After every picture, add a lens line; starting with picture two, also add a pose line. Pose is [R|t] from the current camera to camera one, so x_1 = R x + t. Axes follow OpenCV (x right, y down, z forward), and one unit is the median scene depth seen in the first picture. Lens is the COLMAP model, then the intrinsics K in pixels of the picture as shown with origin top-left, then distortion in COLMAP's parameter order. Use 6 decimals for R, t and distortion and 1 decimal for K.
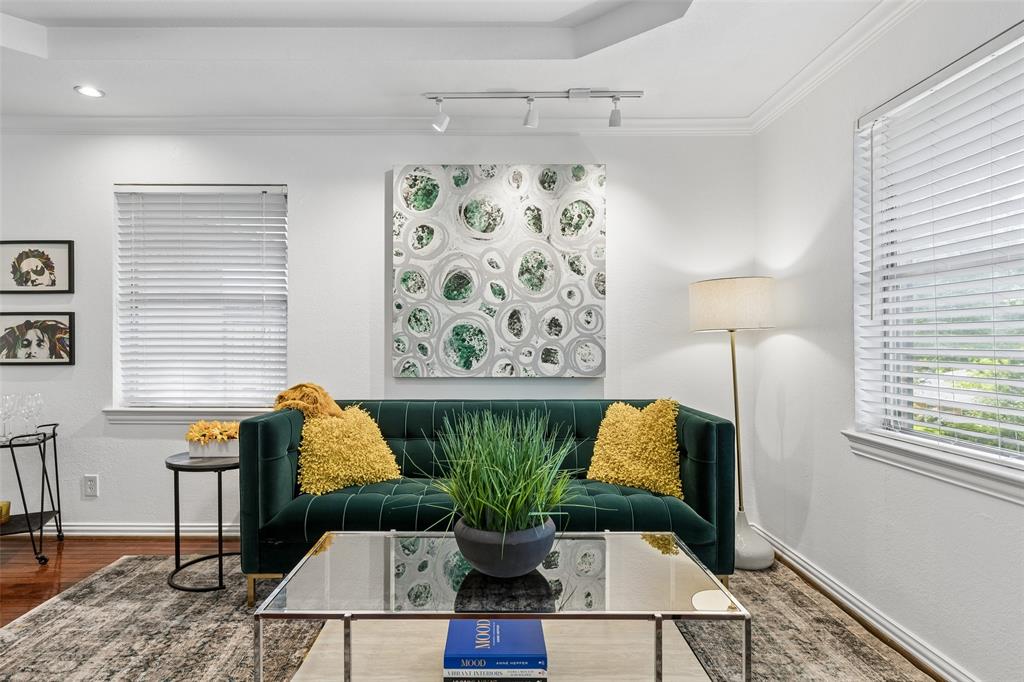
lens RADIAL K [[556.0, 0, 509.2], [0, 556.0, 338.0], [0, 0, 1]] dist [0.003787, -0.000349]
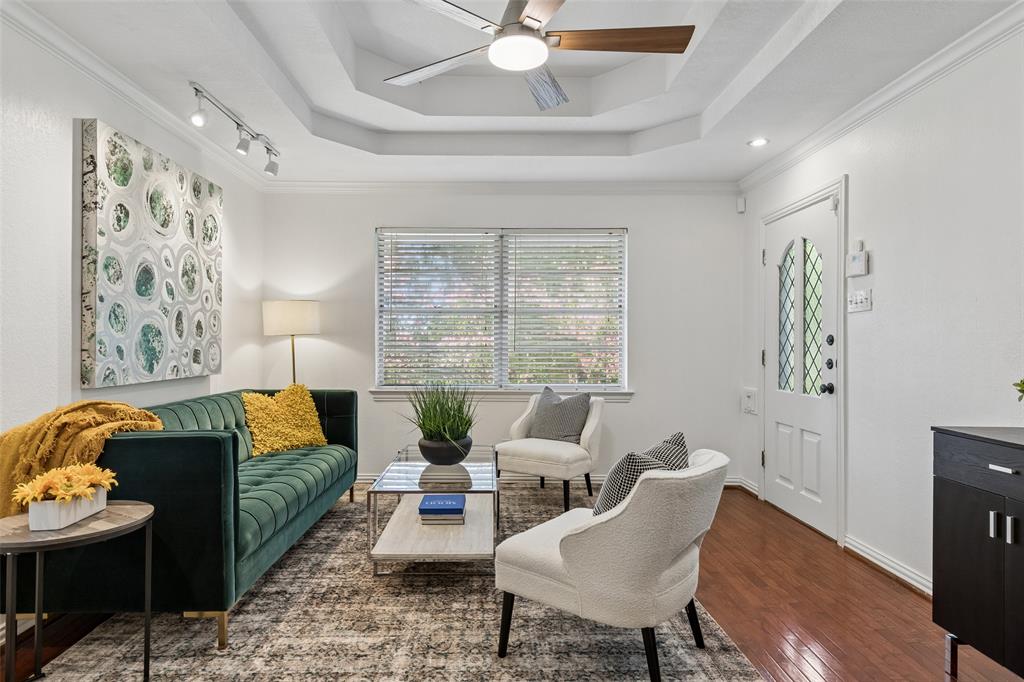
lens RADIAL K [[526.6, 0, 512.0], [0, 526.6, 341.0], [0, 0, 1]] dist [0.009503, -0.000138]
pose [[0.012024, 0.001639, 0.999926, -0.940562], [-0.006883, 0.999975, -0.001557, 0.000719], [-0.999904, -0.006863, 0.012035, 0.398354]]
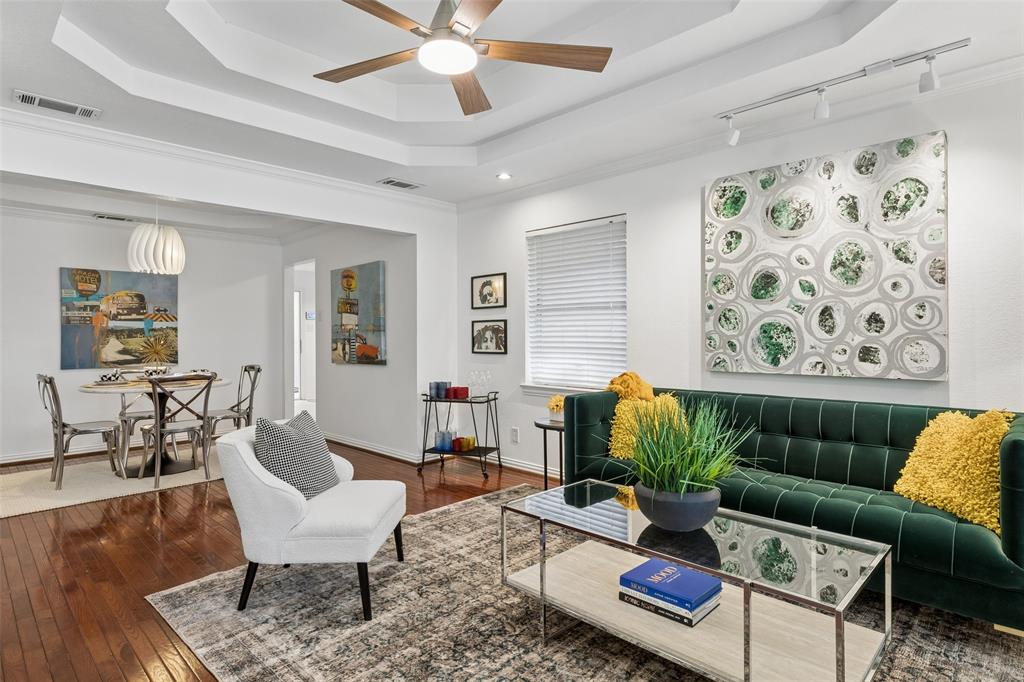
lens RADIAL K [[570.2, 0, 538.1], [0, 570.2, 335.3], [0, 0, 1]] dist [0.001837, 0.000336]
pose [[0.719752, -0.003767, -0.694221, 0.340946], [0.006021, 0.999982, 0.000817, -0.003618], [0.694205, -0.004768, 0.719761, -0.058323]]
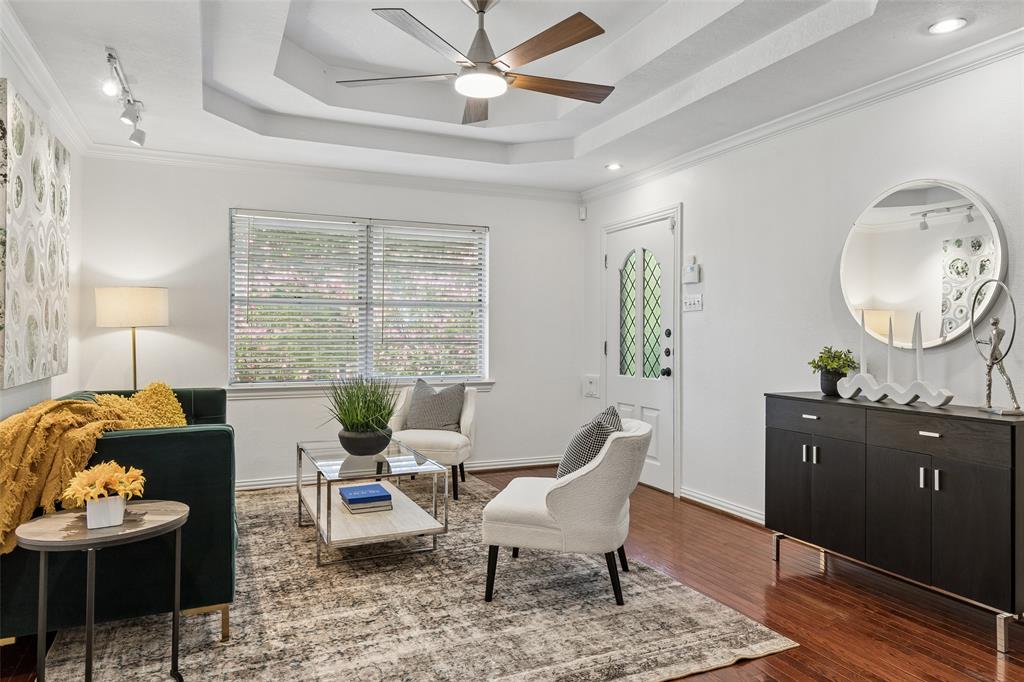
lens RADIAL K [[581.0, 0, 491.9], [0, 581.0, 330.5], [0, 0, 1]] dist [0.005088, 0.000658]
pose [[-0.349745, 0.004728, 0.936833, -1.074569], [-0.006496, 0.999951, -0.007472, -0.000189], [-0.936822, -0.008698, -0.349697, 0.683638]]
